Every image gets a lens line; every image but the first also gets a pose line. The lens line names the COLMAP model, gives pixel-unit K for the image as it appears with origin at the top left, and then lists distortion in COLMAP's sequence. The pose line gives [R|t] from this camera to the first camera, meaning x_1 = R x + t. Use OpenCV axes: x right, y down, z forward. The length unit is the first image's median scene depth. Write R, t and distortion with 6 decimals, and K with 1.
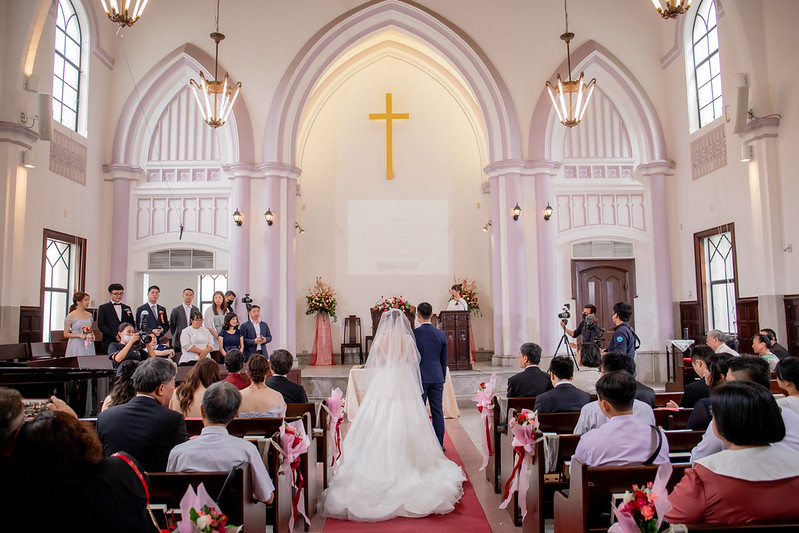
lens RADIAL K [[615.0, 0, 399.5], [0, 615.0, 266.5], [0, 0, 1]] dist [-0.129412, 0.104934]
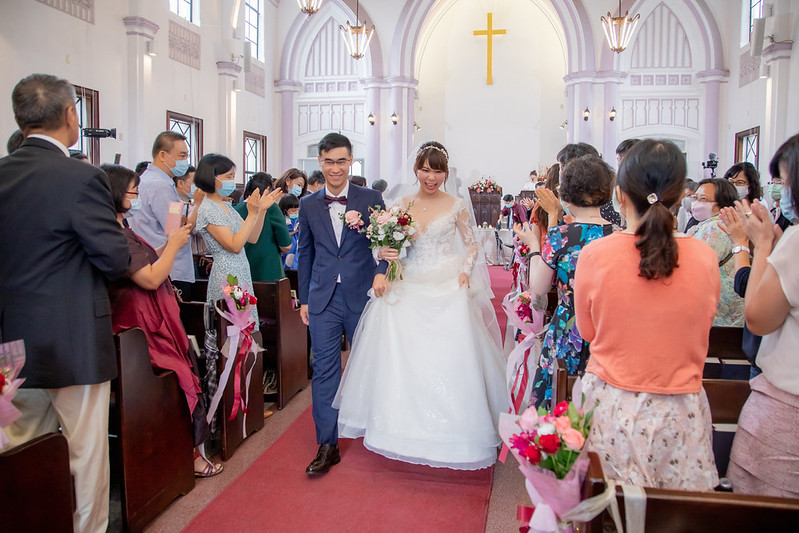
lens RADIAL K [[615.0, 0, 399.5], [0, 615.0, 266.5], [0, 0, 1]] dist [-0.129412, 0.104934]
pose [[0.980896, 0.040769, -0.190211, 0.064811], [-0.004193, 0.981996, 0.188855, -0.014549], [0.194486, -0.184450, 0.963407, -0.342210]]
